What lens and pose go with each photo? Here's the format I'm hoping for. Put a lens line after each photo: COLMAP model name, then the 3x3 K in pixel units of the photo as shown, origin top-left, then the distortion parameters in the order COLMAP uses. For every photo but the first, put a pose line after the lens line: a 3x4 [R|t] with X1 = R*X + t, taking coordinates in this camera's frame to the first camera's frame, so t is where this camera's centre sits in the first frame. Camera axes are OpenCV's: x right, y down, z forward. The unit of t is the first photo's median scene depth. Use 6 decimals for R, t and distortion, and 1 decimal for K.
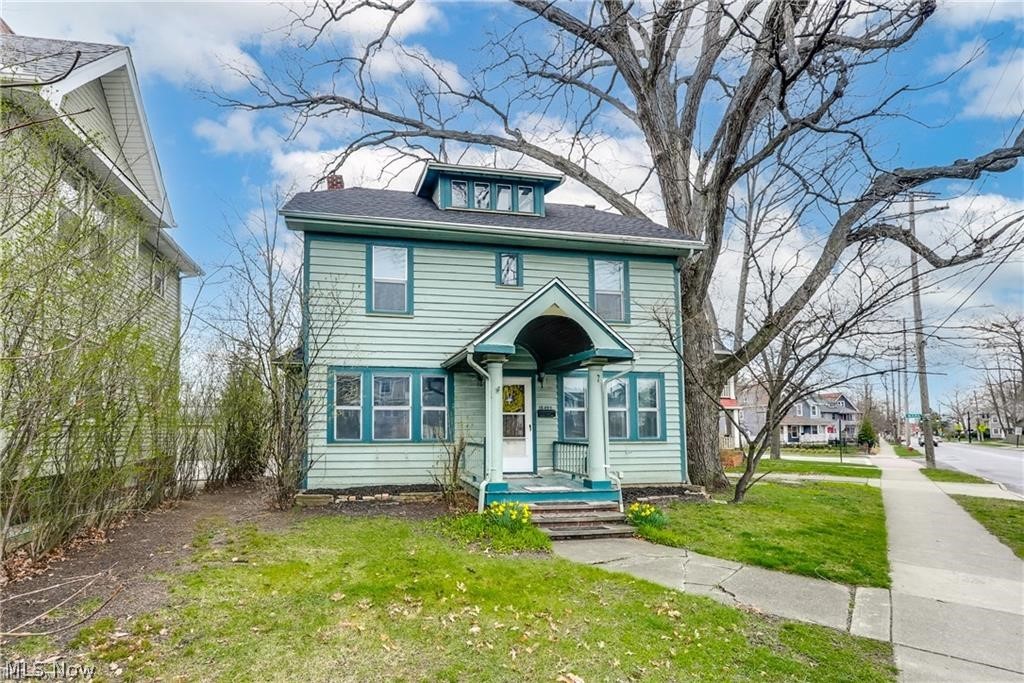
lens RADIAL K [[807.9, 0, 512.0], [0, 807.9, 312.6], [0, 0, 1]] dist [-0.007822, -0.000914]
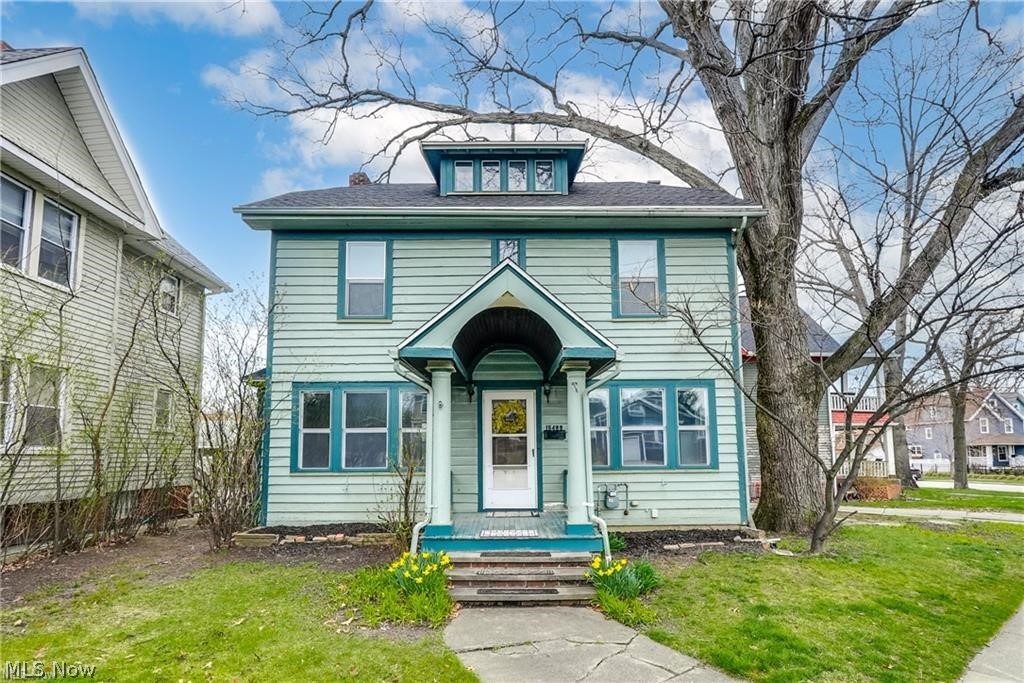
lens RADIAL K [[807.9, 0, 512.0], [0, 807.9, 312.6], [0, 0, 1]] dist [-0.007822, -0.000914]
pose [[0.962954, -0.052012, -0.264602, 0.220084], [0.044684, 0.998435, -0.033642, 0.029667], [0.265937, 0.020572, 0.963771, 0.219160]]
